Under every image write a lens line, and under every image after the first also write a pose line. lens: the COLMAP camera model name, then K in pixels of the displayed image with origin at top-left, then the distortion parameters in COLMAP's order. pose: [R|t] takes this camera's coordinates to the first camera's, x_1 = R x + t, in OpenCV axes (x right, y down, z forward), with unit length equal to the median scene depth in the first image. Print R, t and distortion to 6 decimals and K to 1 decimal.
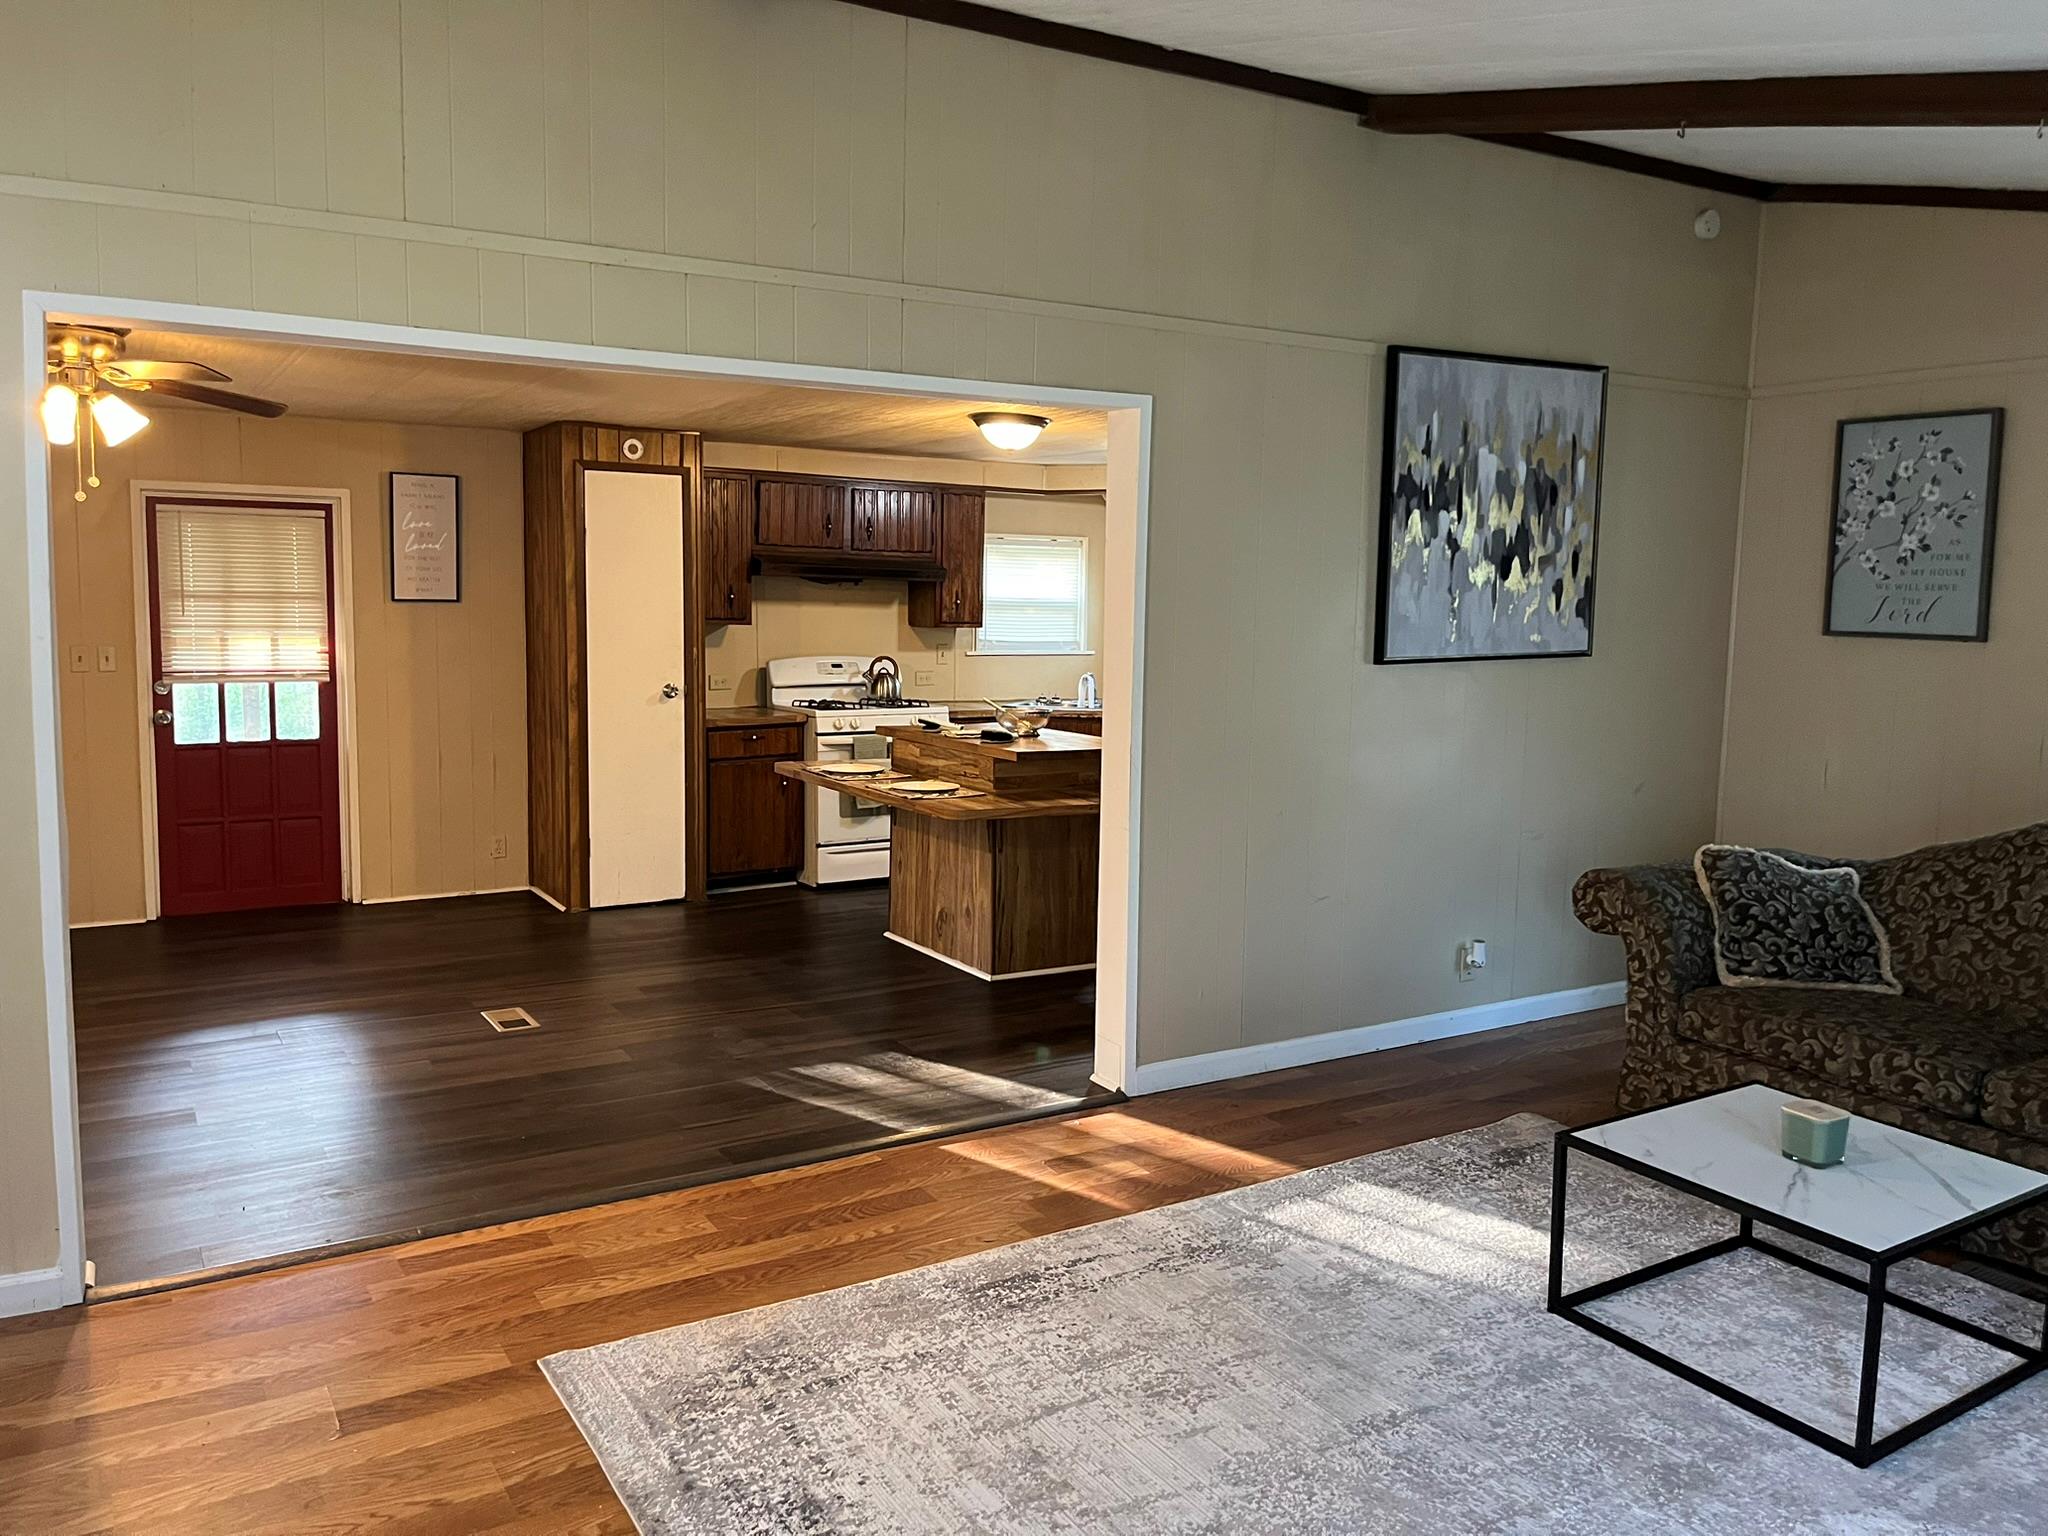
lens RADIAL K [[1554.3, 0, 1031.5], [0, 1554.3, 740.6], [0, 0, 1]] dist [0.057442, -0.074256]
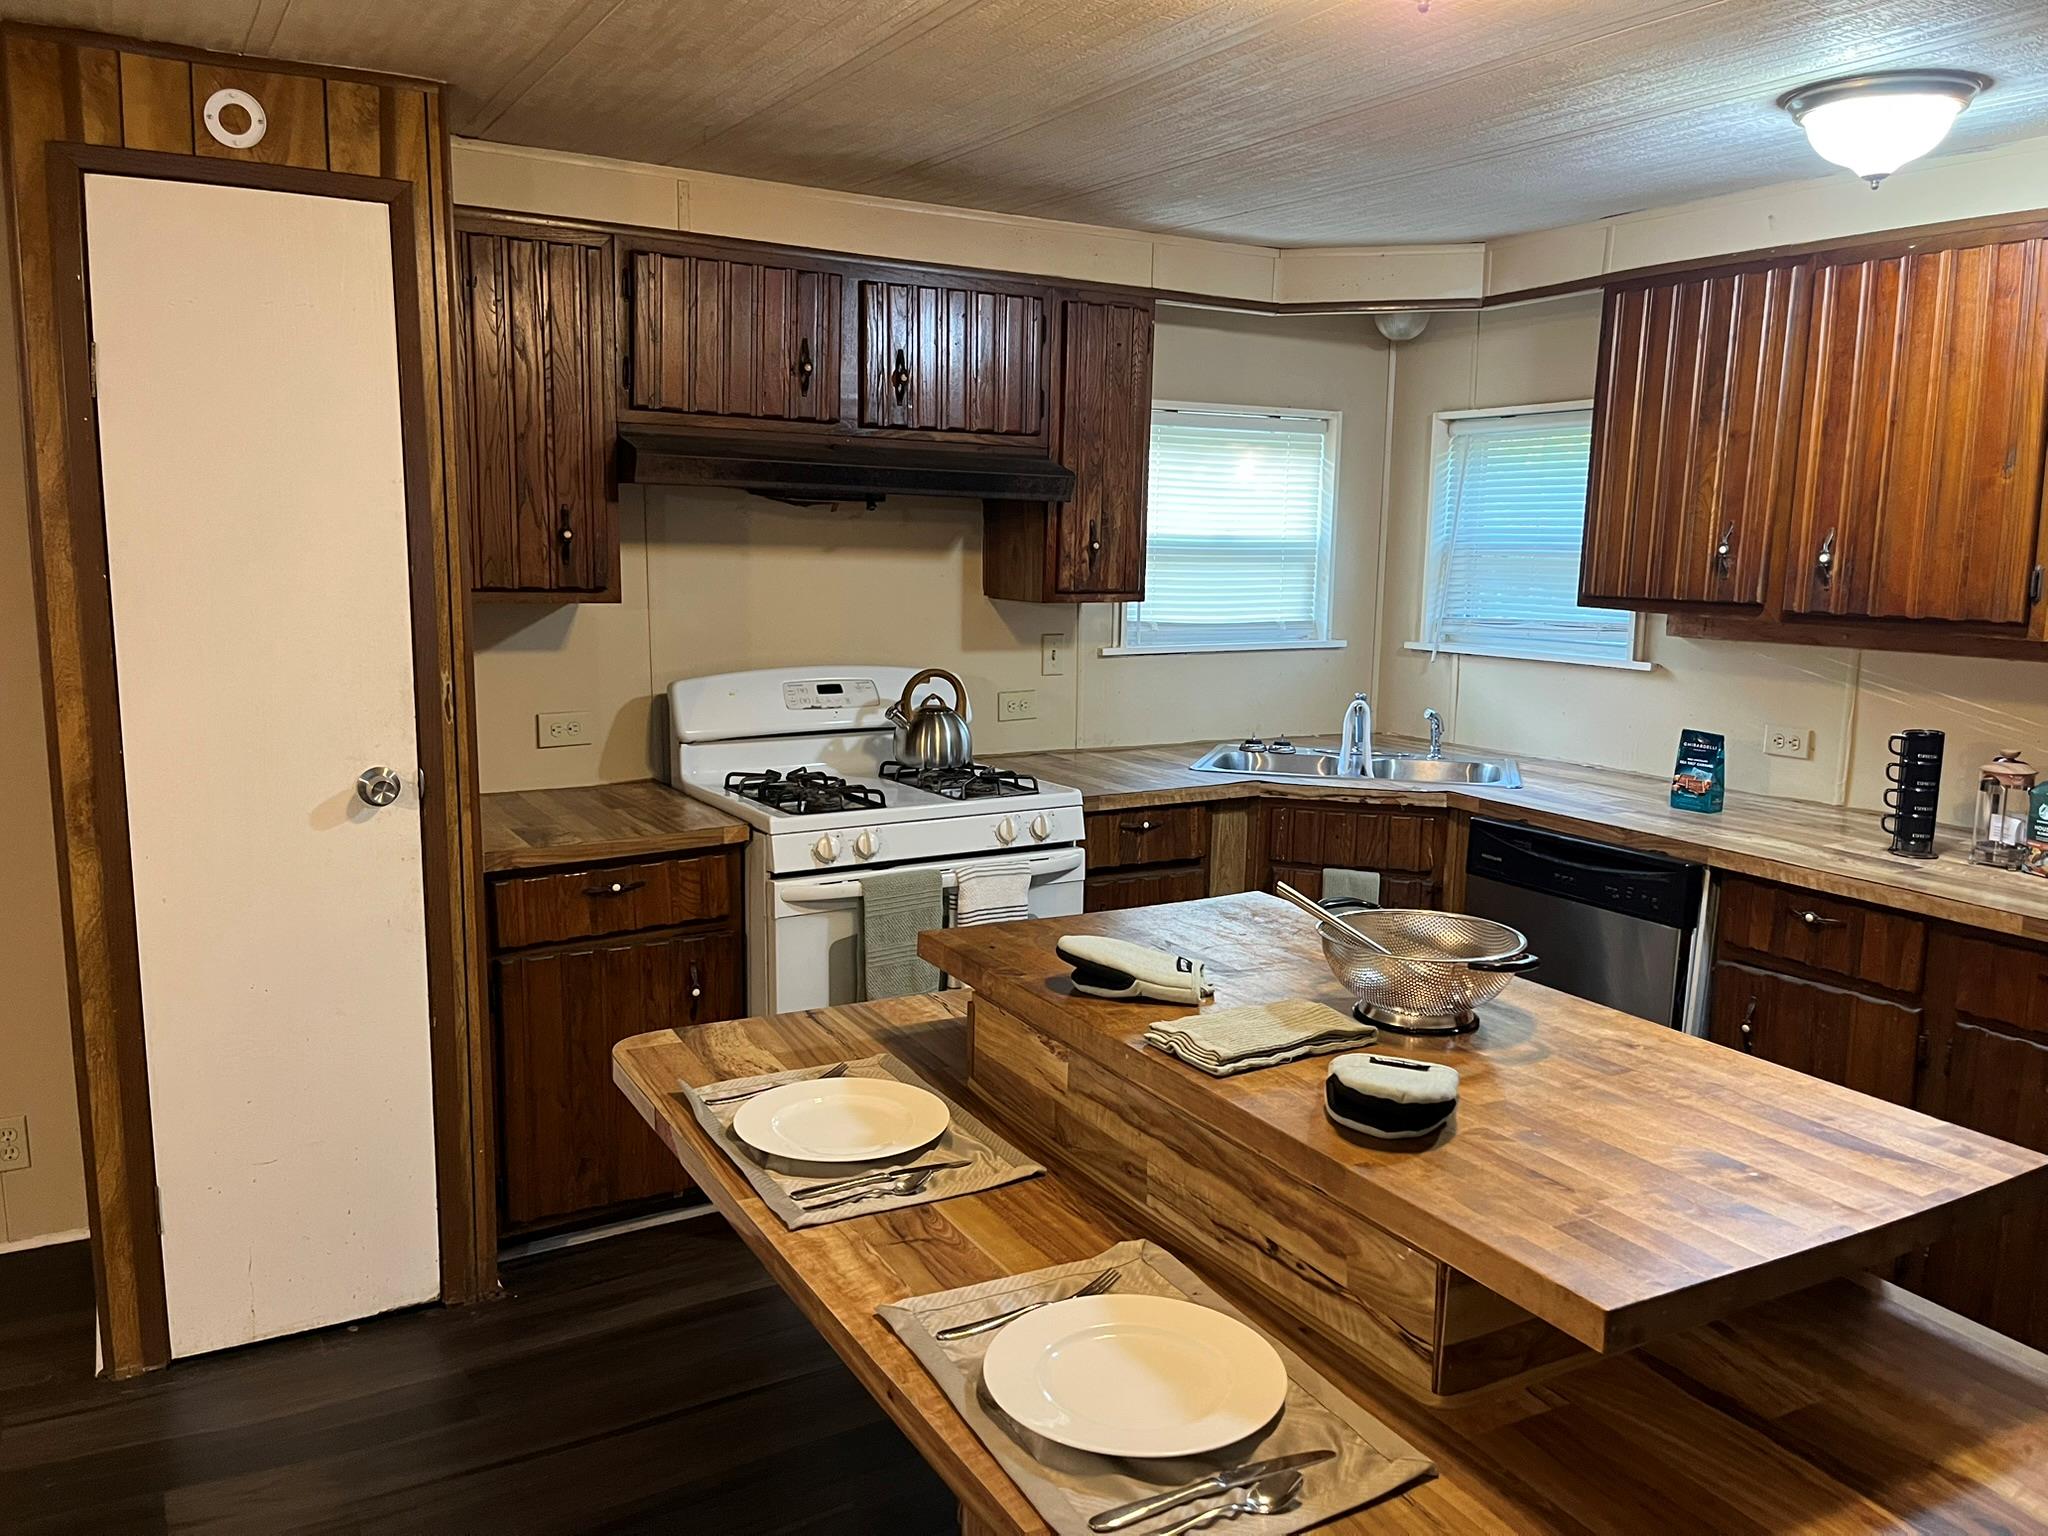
lens RADIAL K [[1554.3, 0, 1035.6], [0, 1554.3, 772.8], [0, 0, 1]] dist [0.057442, -0.074256]
pose [[0.999791, 0.004766, -0.019887, -0.063875], [-0.003439, 0.997797, 0.066254, -0.061195], [0.020159, -0.066172, 0.997605, 0.623183]]
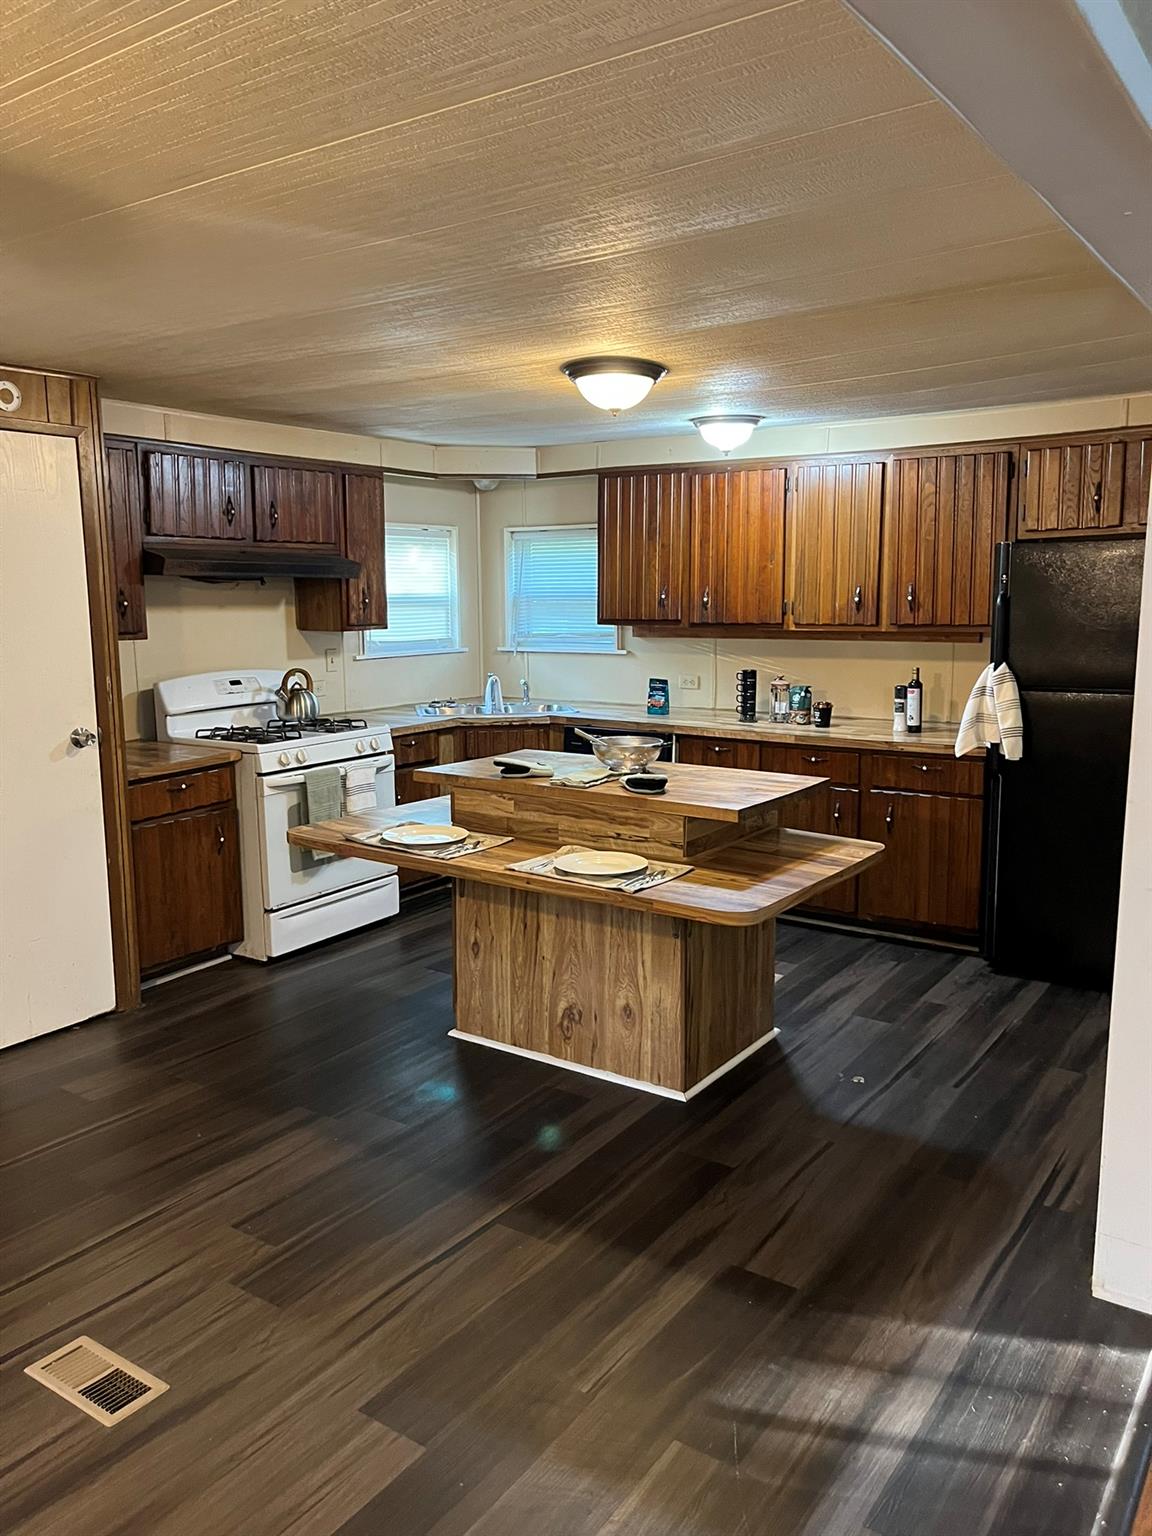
lens RADIAL K [[1165.7, 0, 585.9], [0, 1165.7, 759.4], [0, 0, 1]] dist [0.057442, -0.074256]
pose [[0.911185, -0.080974, 0.403963, -0.239166], [0.054618, 0.995583, 0.076366, -0.050948], [-0.408362, -0.047520, 0.911582, 0.402084]]
